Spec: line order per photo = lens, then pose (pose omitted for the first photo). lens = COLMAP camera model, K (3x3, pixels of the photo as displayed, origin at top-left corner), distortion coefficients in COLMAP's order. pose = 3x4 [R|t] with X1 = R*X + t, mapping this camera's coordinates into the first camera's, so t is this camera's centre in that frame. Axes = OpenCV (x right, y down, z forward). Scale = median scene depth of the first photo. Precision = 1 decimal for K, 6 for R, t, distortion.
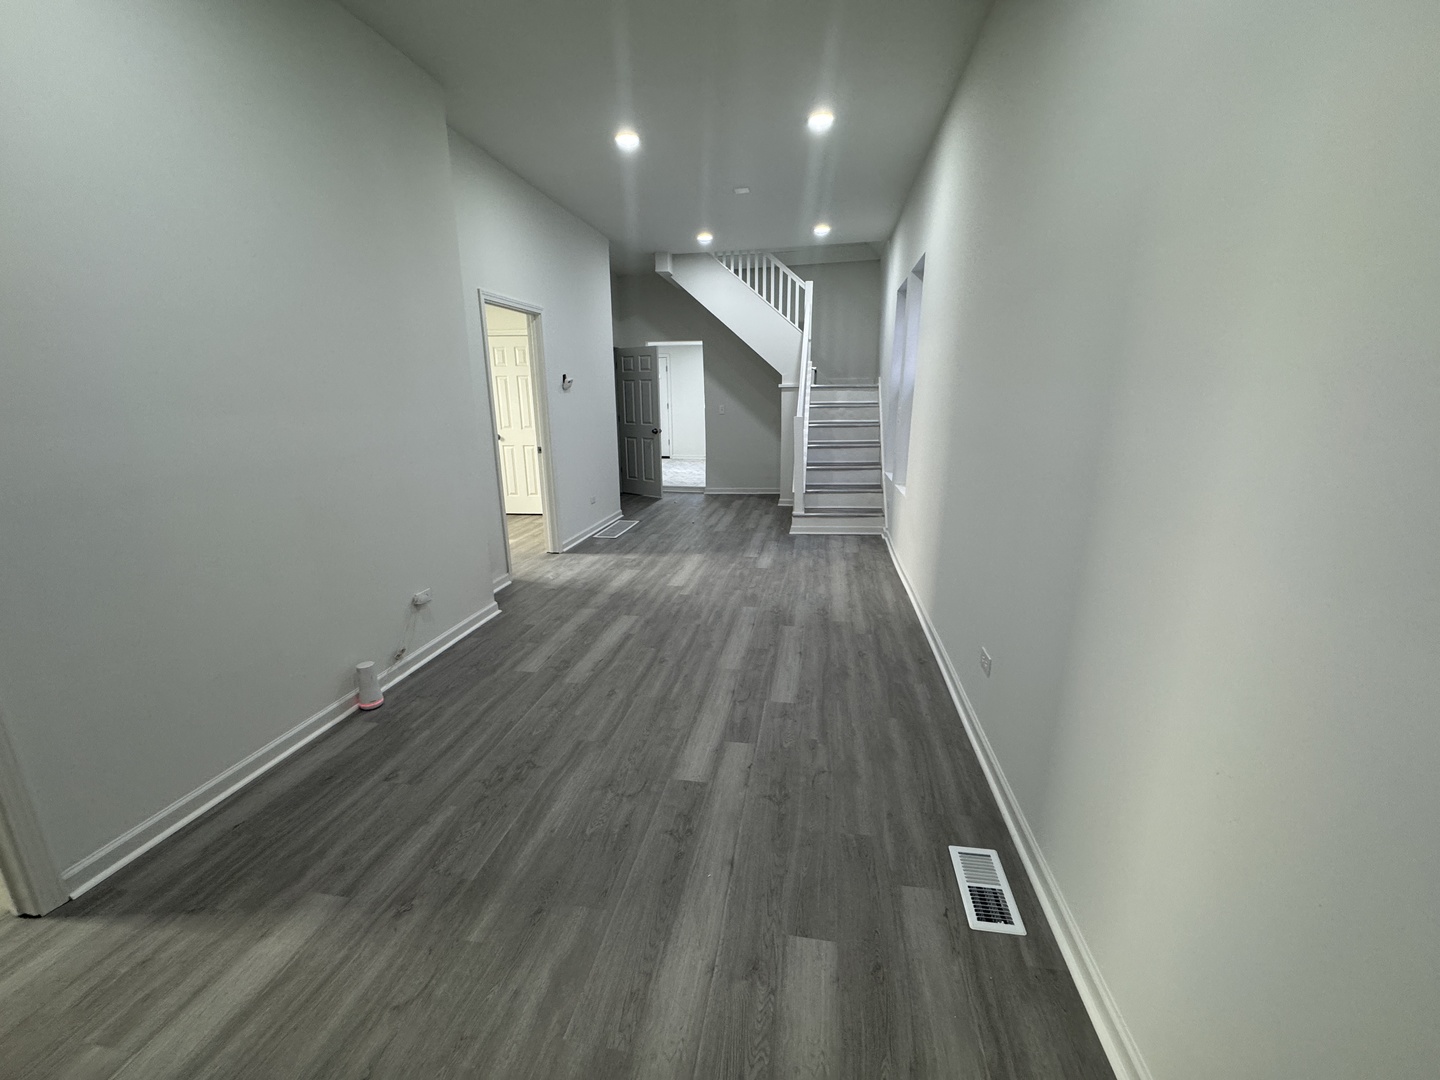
lens RADIAL K [[576.6, 0, 717.7], [0, 576.6, 537.7], [0, 0, 1]] dist [-0.004776, 0.000316]
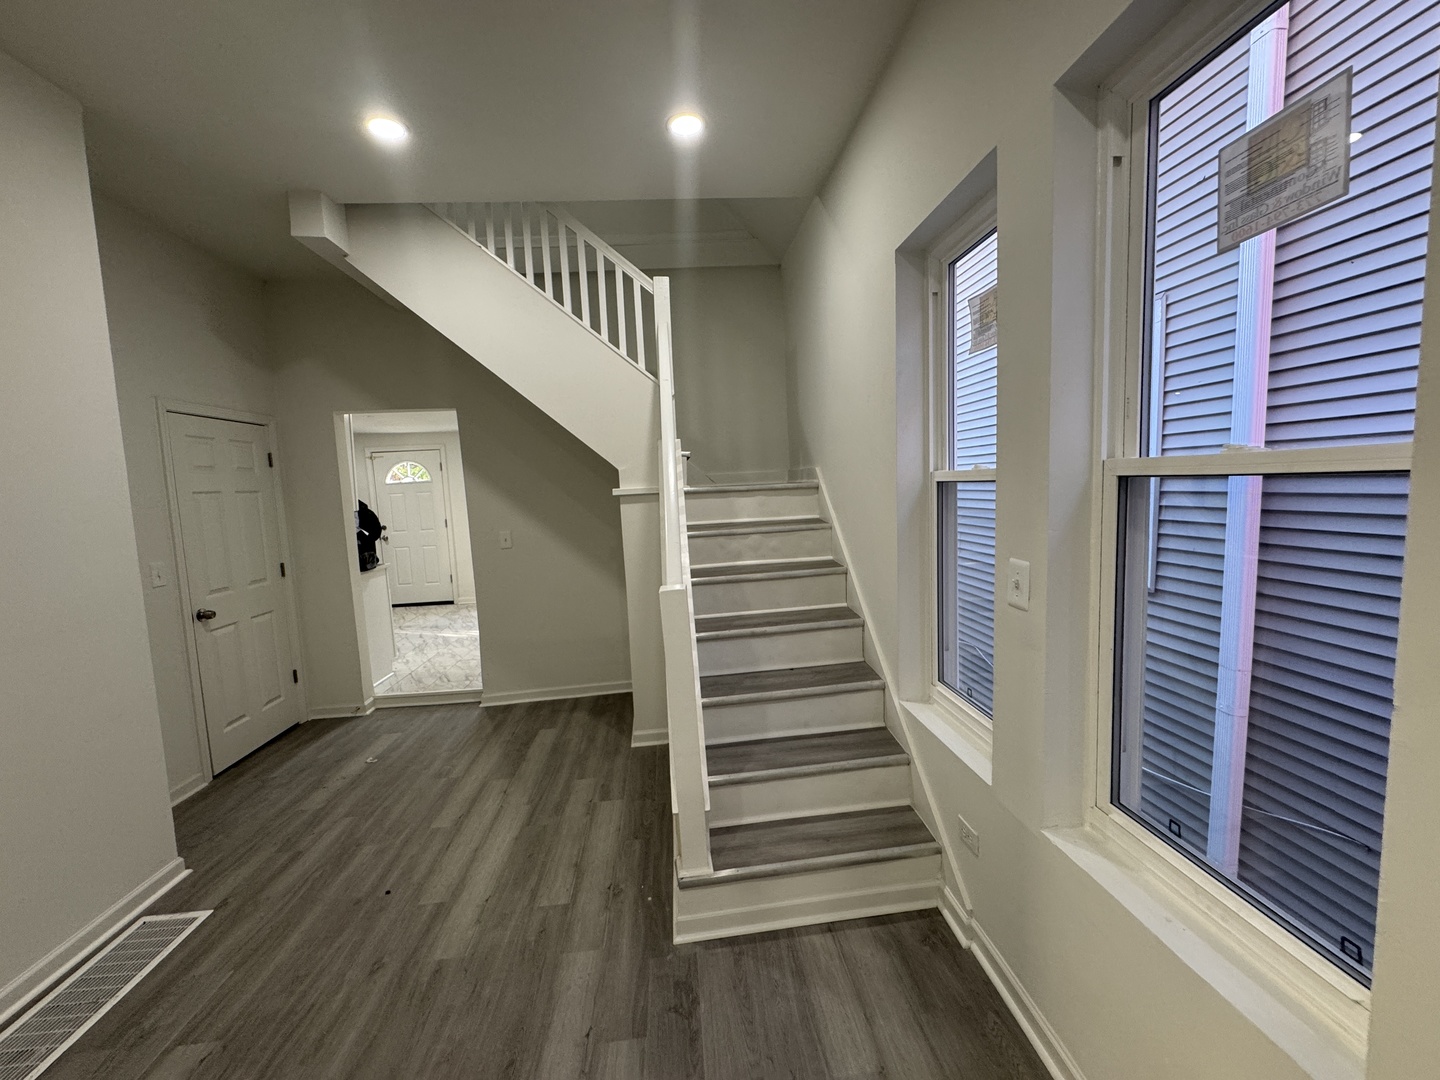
lens RADIAL K [[576.6, 0, 717.7], [0, 576.6, 537.7], [0, 0, 1]] dist [-0.004776, 0.000316]
pose [[0.965265, -0.060476, 0.254177, 0.114667], [0.100036, 0.984256, -0.145713, -0.260201], [-0.241363, 0.166078, 0.956118, 0.931592]]
